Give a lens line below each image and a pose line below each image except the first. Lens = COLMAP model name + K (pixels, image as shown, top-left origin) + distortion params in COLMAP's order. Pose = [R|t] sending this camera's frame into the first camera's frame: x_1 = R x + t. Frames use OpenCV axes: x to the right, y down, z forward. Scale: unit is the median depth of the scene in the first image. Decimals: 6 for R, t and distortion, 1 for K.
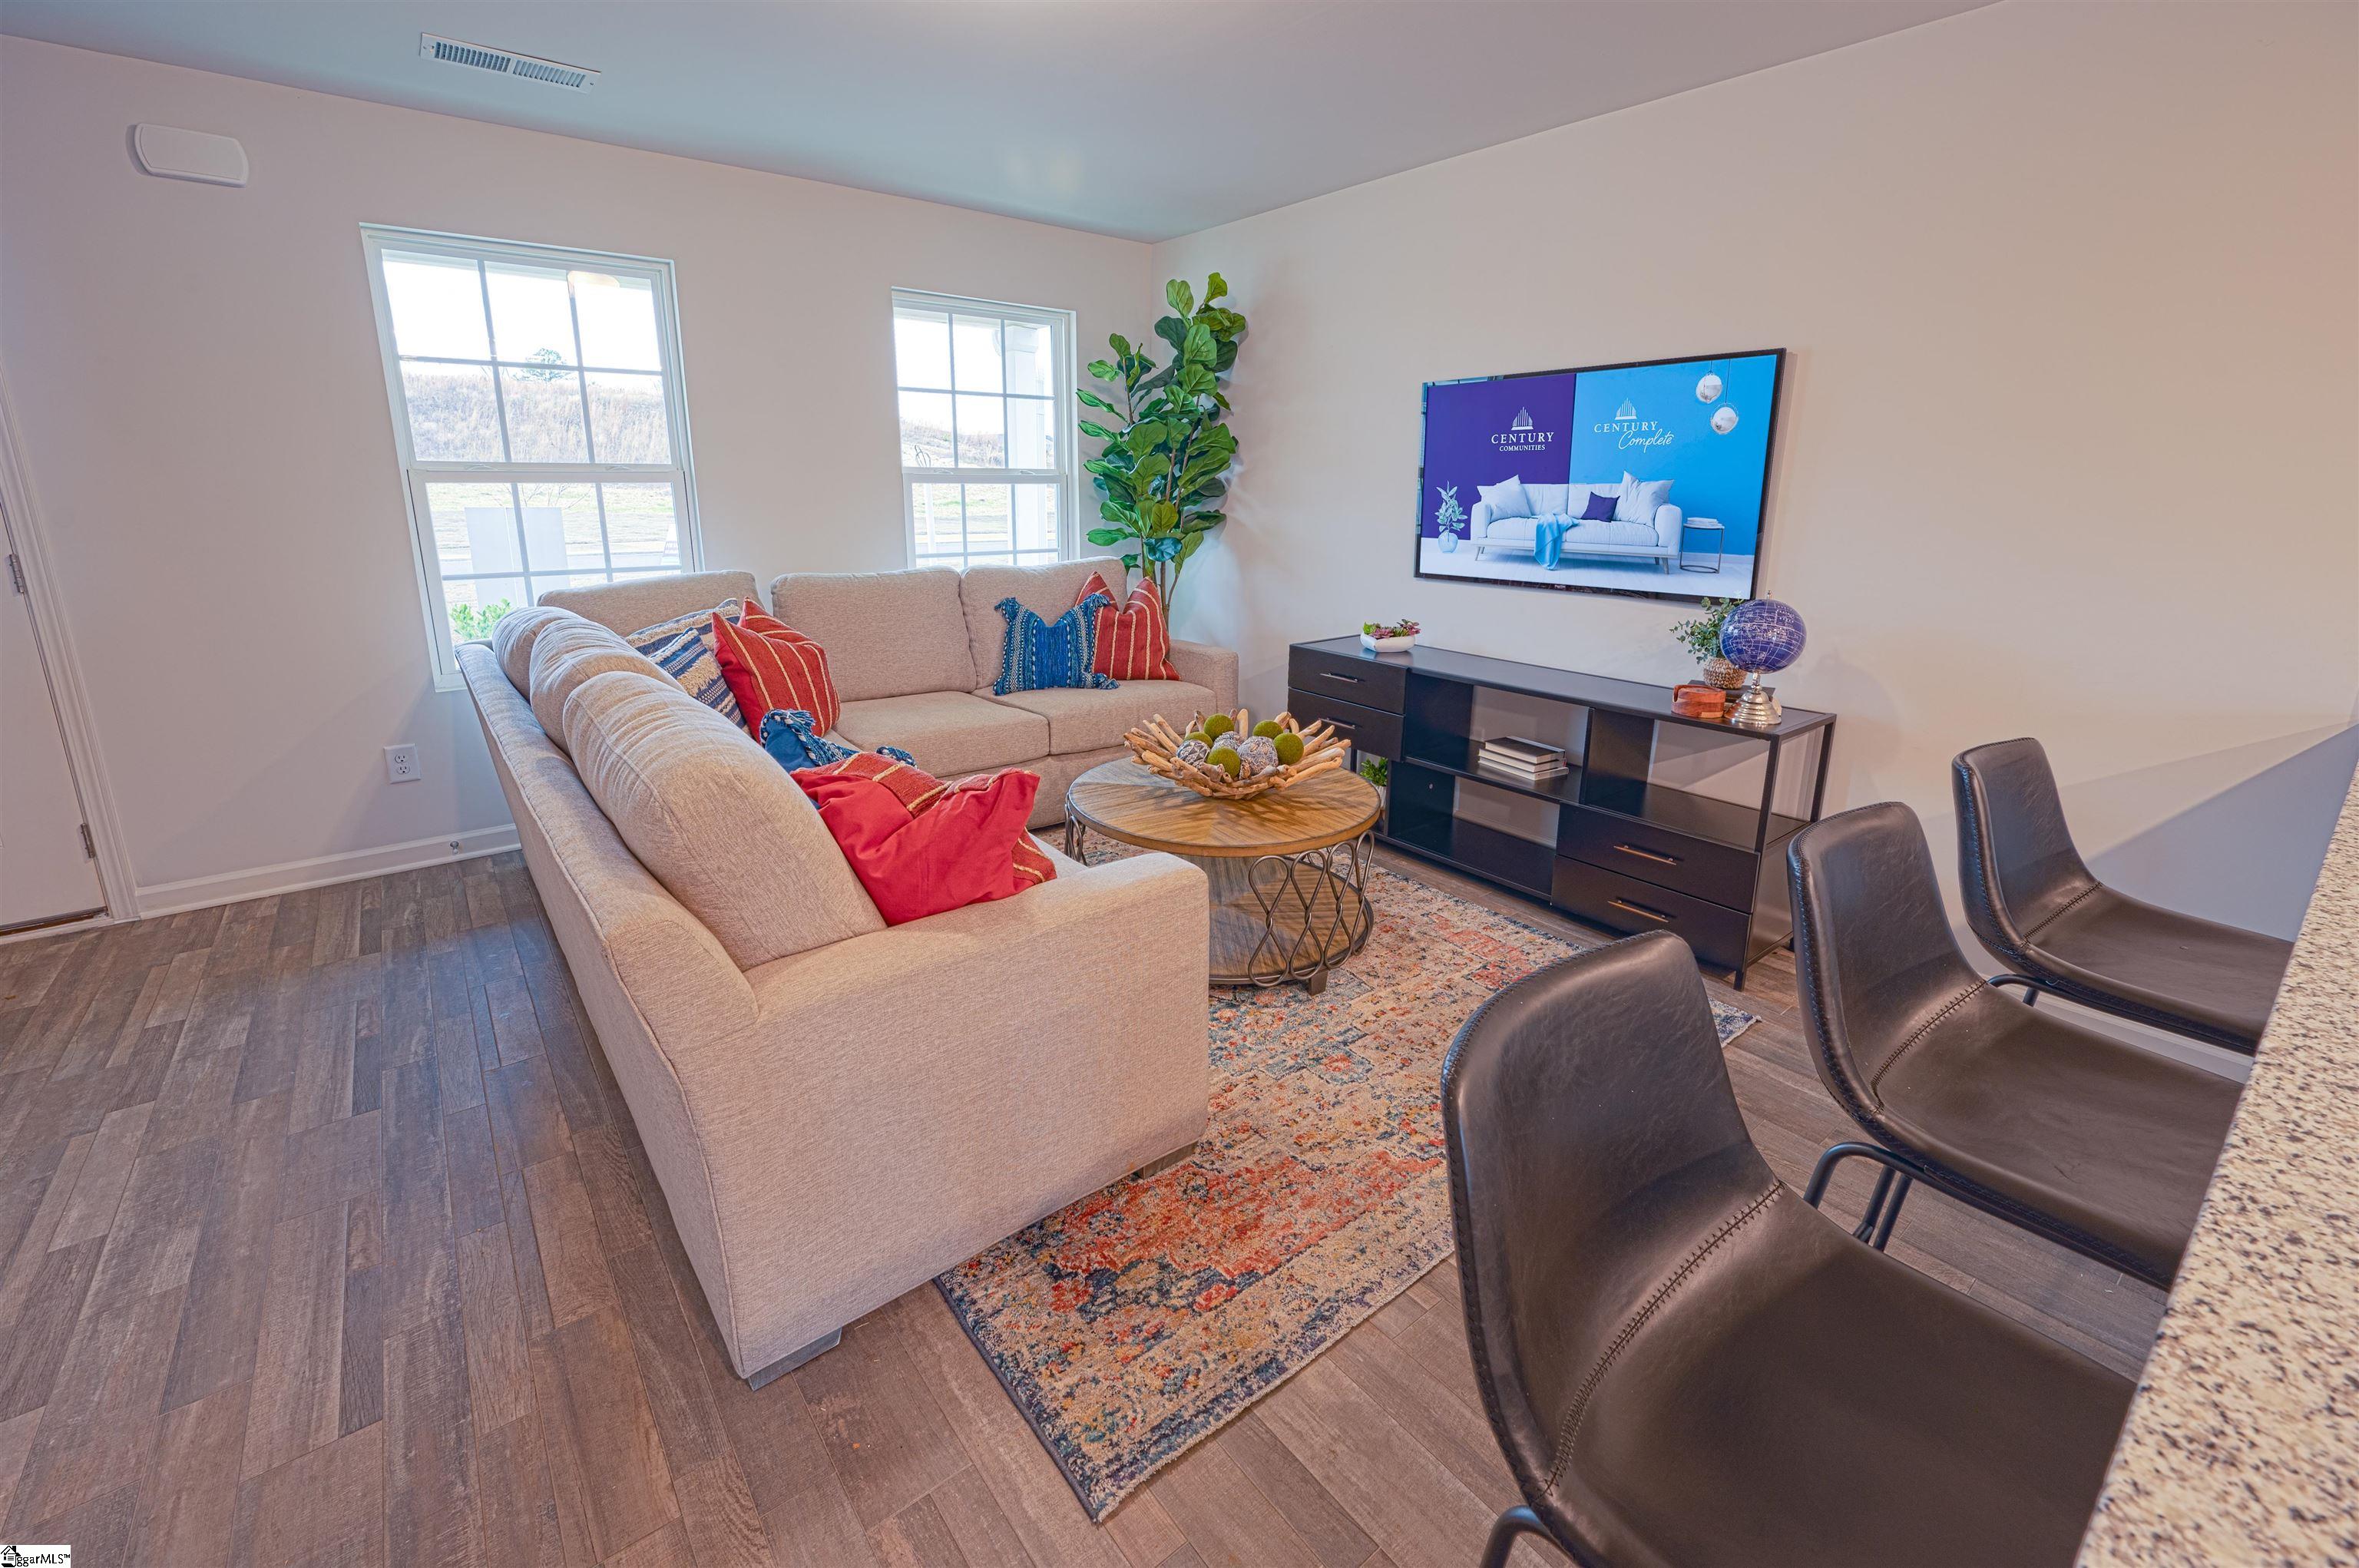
lens RADIAL K [[986.6, 0, 1184.4], [0, 986.6, 705.0], [0, 0, 1]] dist [-0.009134, -0.000147]
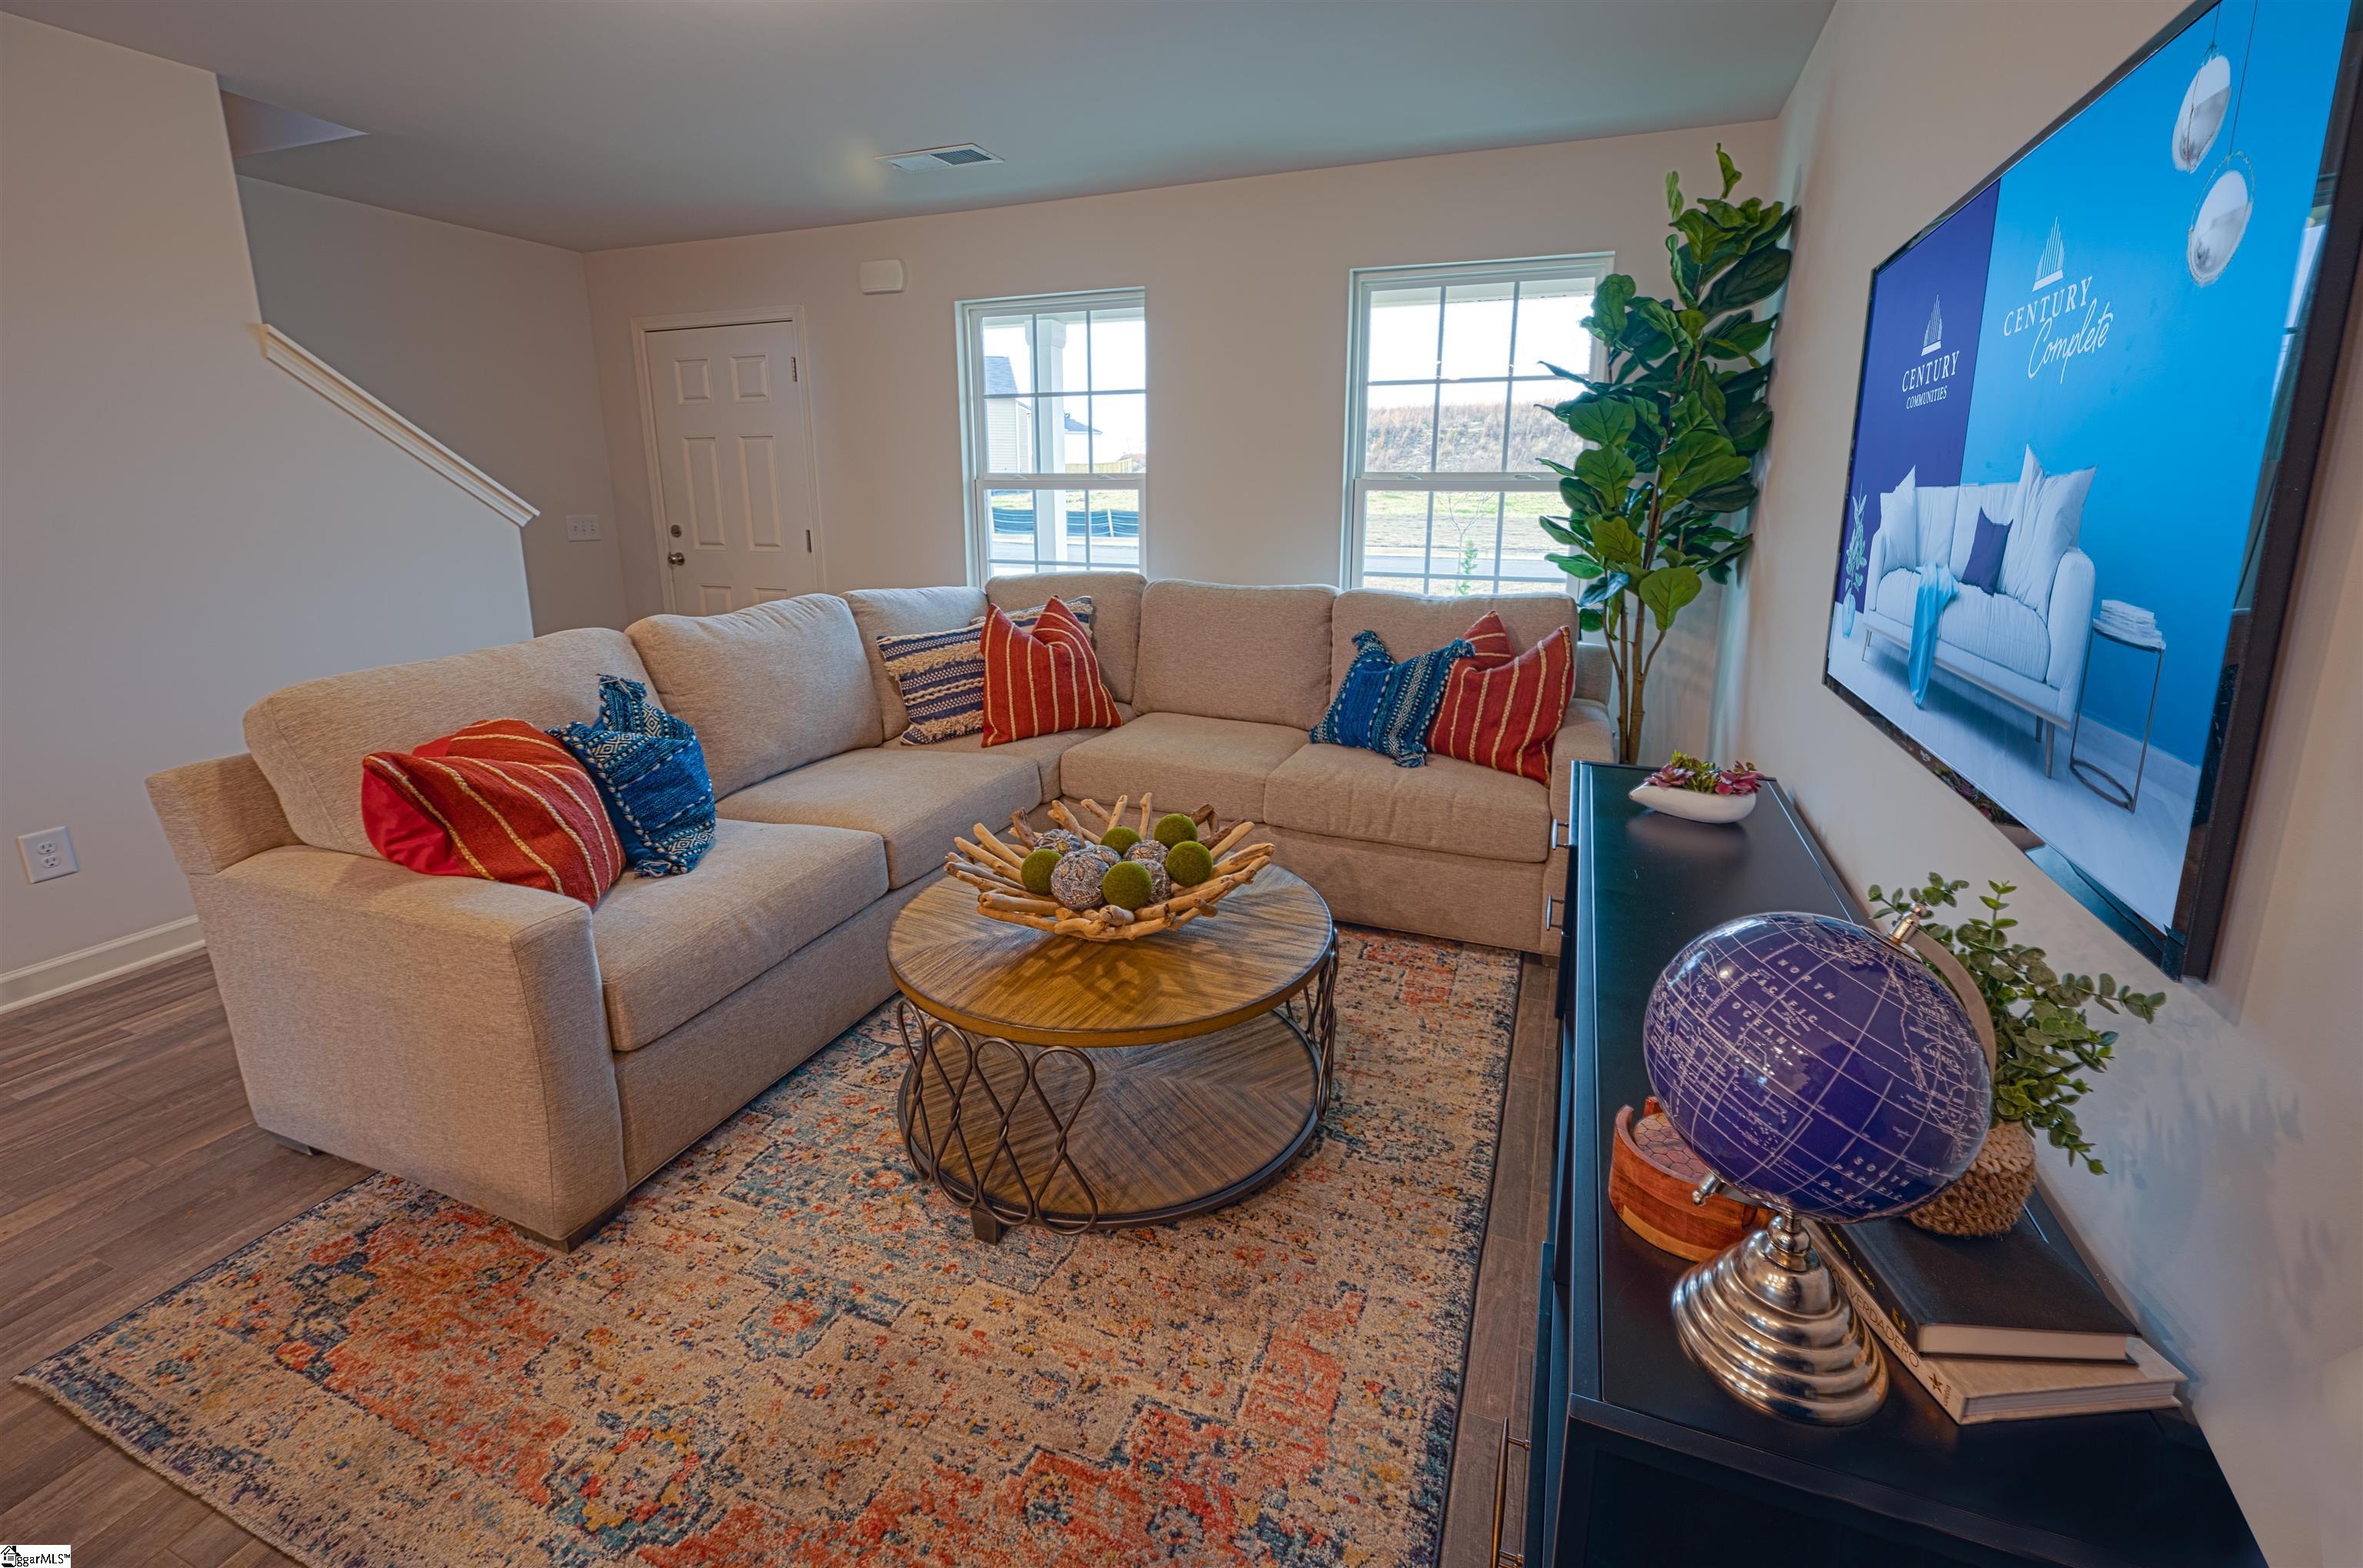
lens RADIAL K [[1003.0, 0, 1180.3], [0, 1003.0, 689.9], [0, 0, 1]] dist [0.001867, -0.000115]
pose [[0.499004, 0.166043, -0.850543, 0.548429], [-0.187464, 0.978916, 0.081121, -0.119232], [0.846080, 0.118966, 0.519611, 0.539830]]
